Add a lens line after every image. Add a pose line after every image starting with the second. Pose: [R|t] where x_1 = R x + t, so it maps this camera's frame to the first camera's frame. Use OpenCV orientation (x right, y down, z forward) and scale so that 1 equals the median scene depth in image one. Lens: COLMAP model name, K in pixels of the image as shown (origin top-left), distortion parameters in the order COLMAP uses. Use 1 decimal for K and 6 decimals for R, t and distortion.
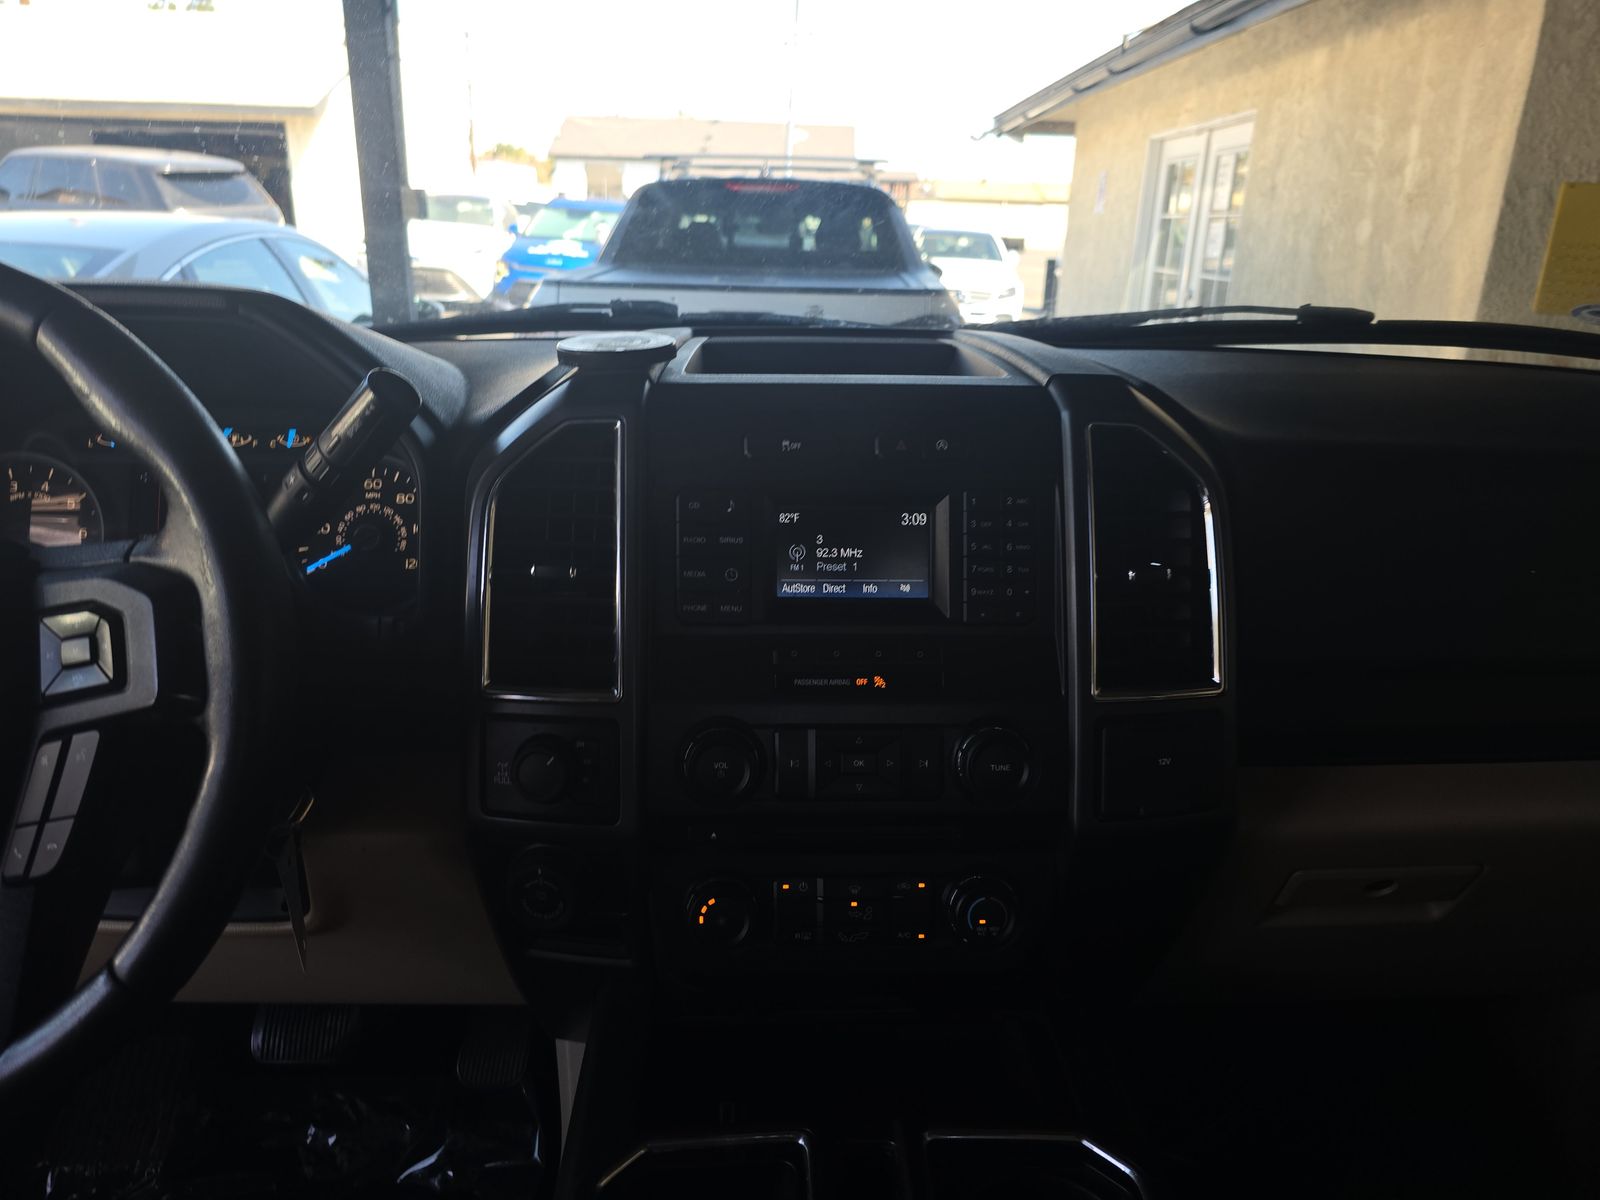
lens RADIAL K [[1089.2, 0, 799.6], [0, 1089.2, 592.5], [0, 0, 1]] dist [0.026443, -0.024731]
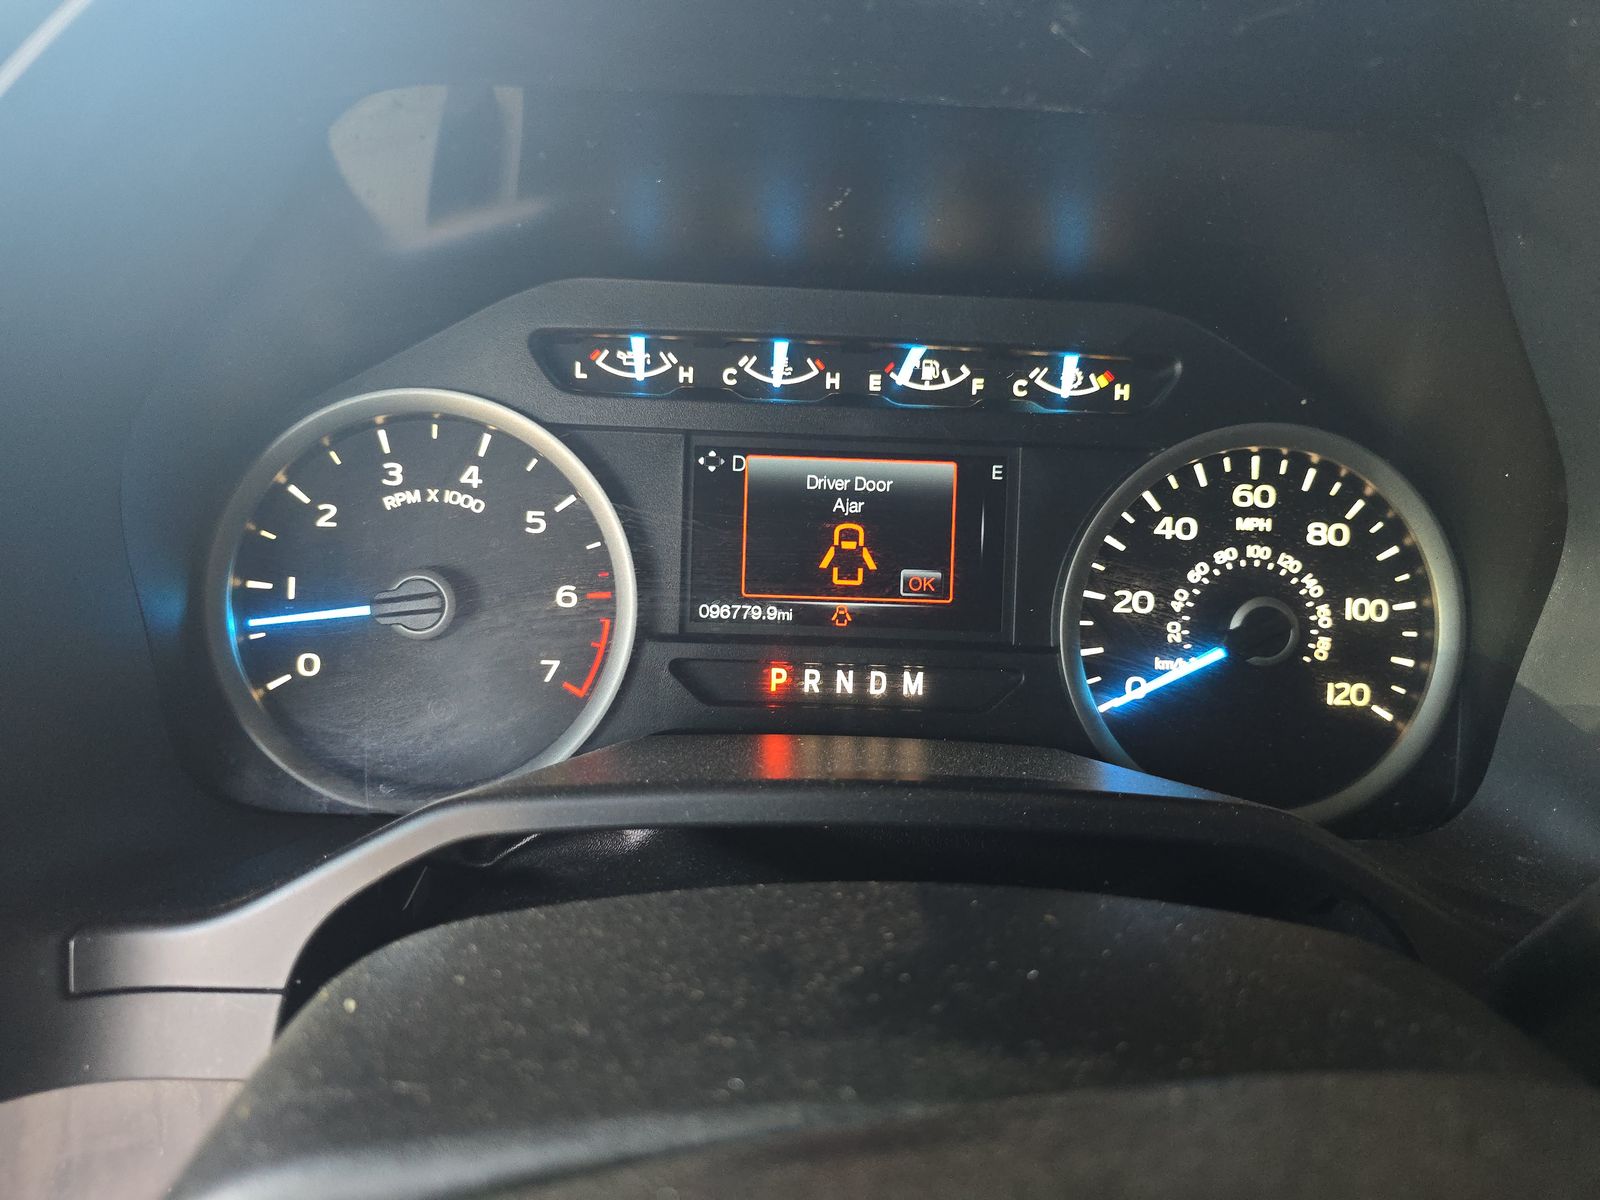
lens RADIAL K [[1089.2, 0, 786.9], [0, 1089.2, 610.9], [0, 0, 1]] dist [0.026443, -0.024731]
pose [[0.999190, 0.034649, 0.020458, -0.573419], [-0.036023, 0.996815, 0.071143, -0.079362], [-0.017928, -0.071822, 0.997256, 0.591941]]
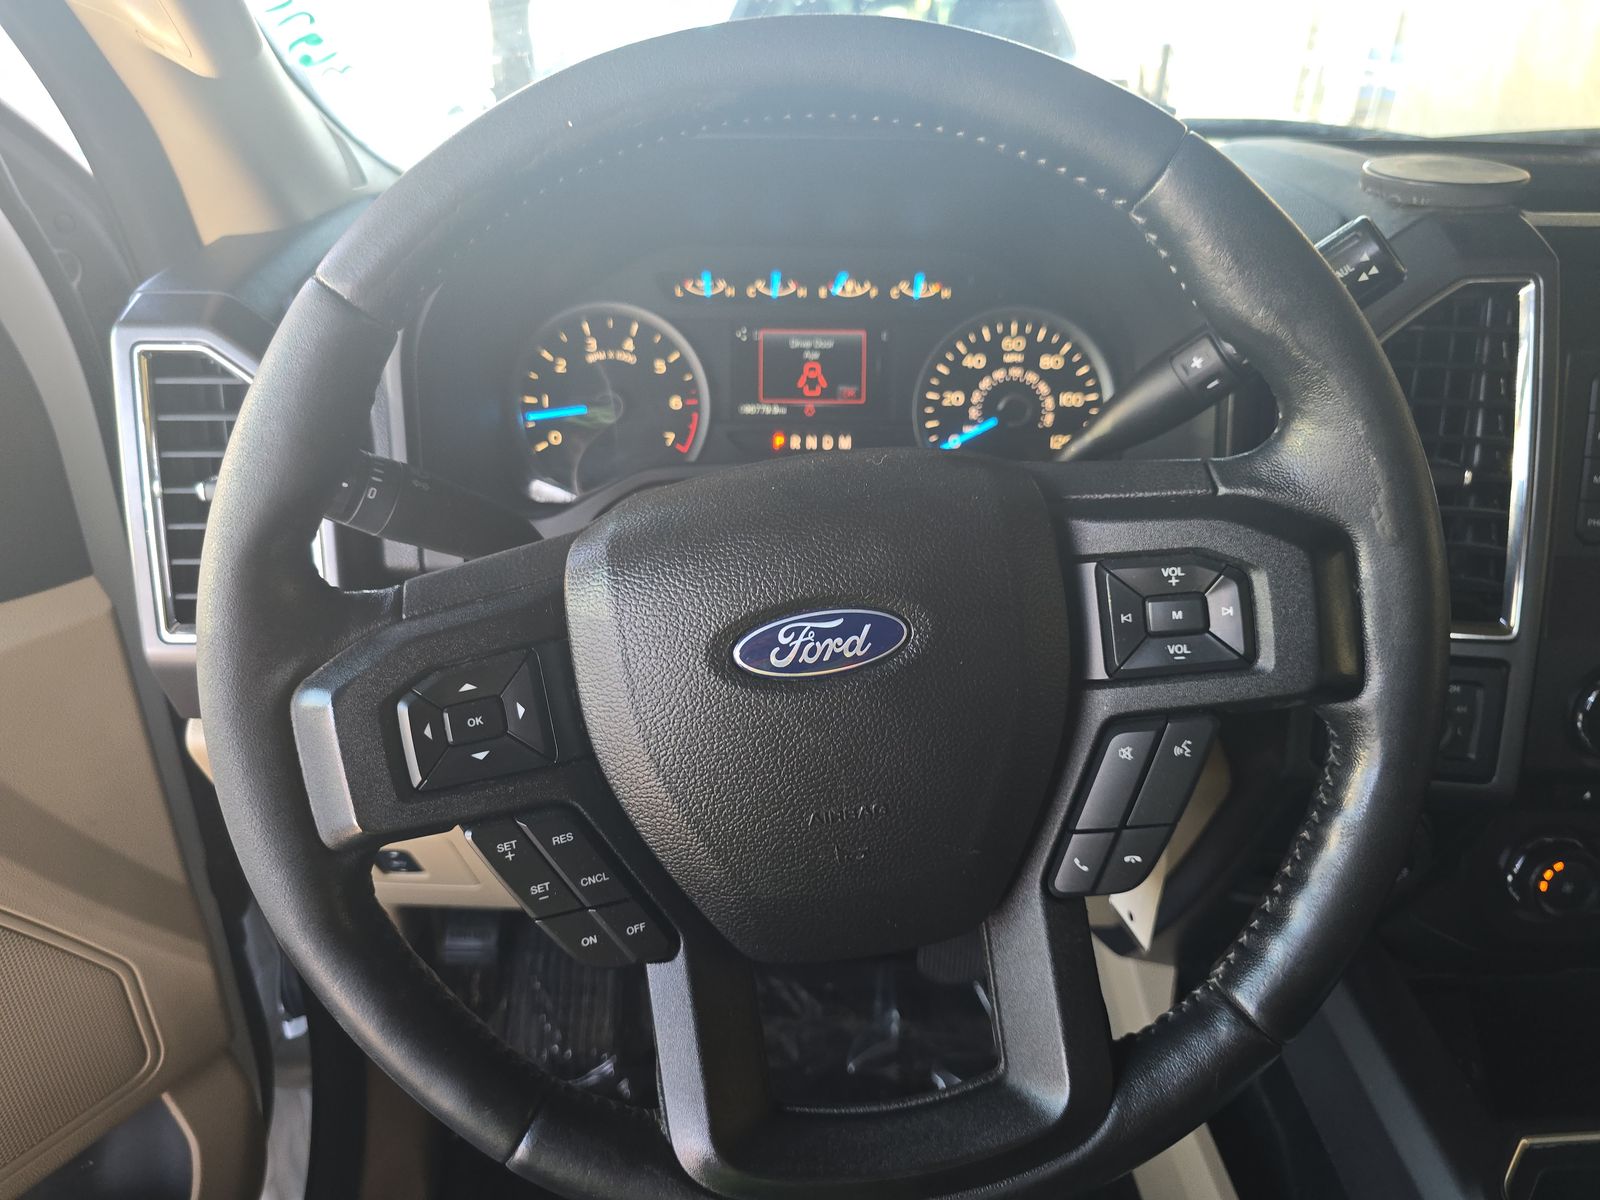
lens RADIAL K [[1089.2, 0, 788.4], [0, 1089.2, 585.9], [0, 0, 1]] dist [0.026443, -0.024731]
pose [[0.999827, 0.012209, -0.014004, -0.547435], [-0.009815, 0.987096, 0.159826, -0.049192], [0.015775, -0.159661, 0.987046, 0.155361]]
